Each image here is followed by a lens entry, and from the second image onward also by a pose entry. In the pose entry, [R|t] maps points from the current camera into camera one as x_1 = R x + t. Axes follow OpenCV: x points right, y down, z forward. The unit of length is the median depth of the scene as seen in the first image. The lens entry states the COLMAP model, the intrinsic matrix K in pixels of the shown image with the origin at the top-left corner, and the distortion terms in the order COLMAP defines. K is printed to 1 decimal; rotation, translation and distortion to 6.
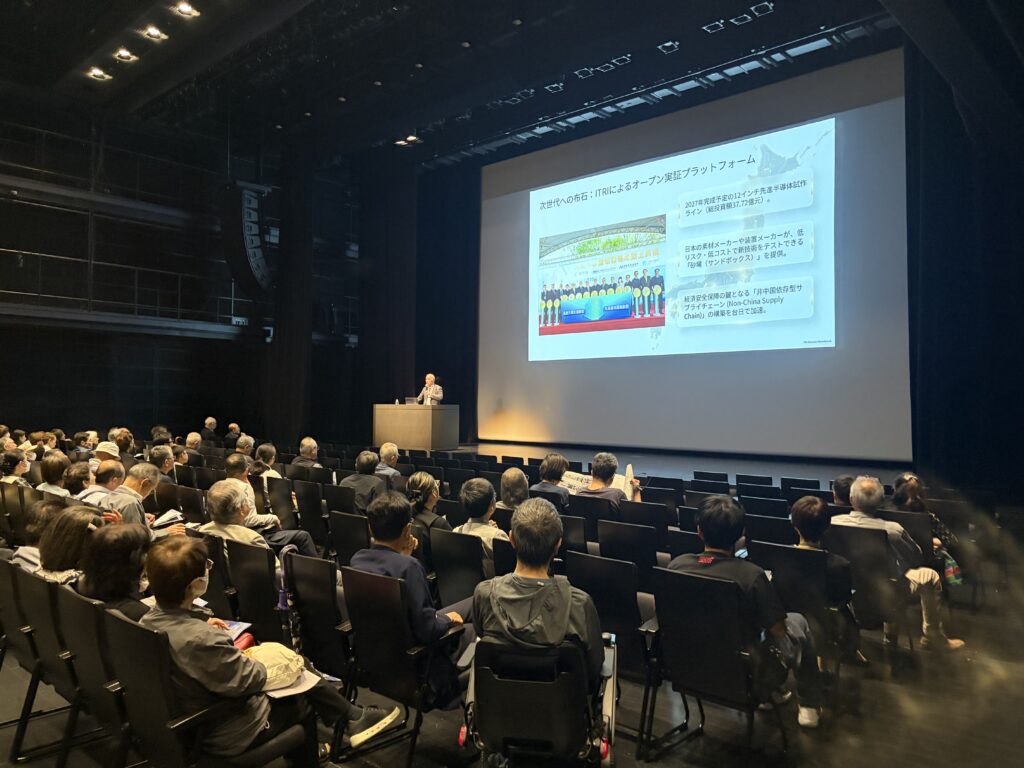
lens RADIAL K [[752.1, 0, 512.0], [0, 752.1, 384.0], [0, 0, 1]] dist [0.040589, -0.120217]
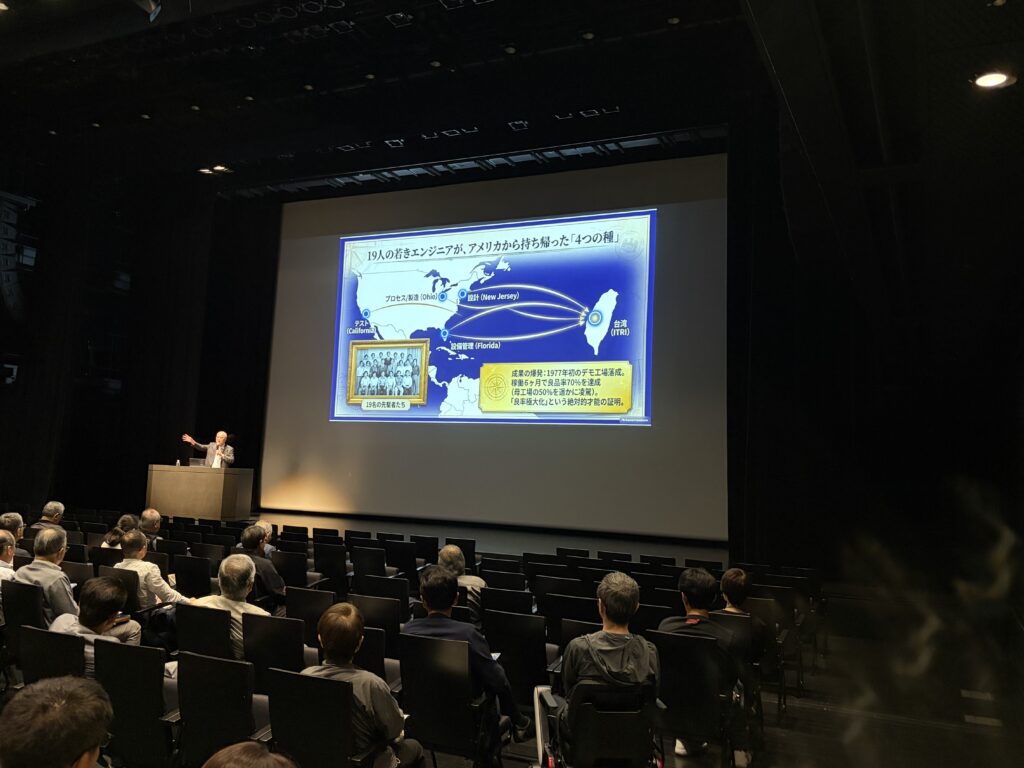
lens RADIAL K [[858.2, 0, 512.0], [0, 858.2, 384.0], [0, 0, 1]] dist [-0.021035, 0.001176]
pose [[0.951322, 0.060607, 0.302180, -0.092483], [-0.039689, 0.996401, -0.074893, -0.007769], [-0.305631, 0.059254, 0.950304, -0.054796]]
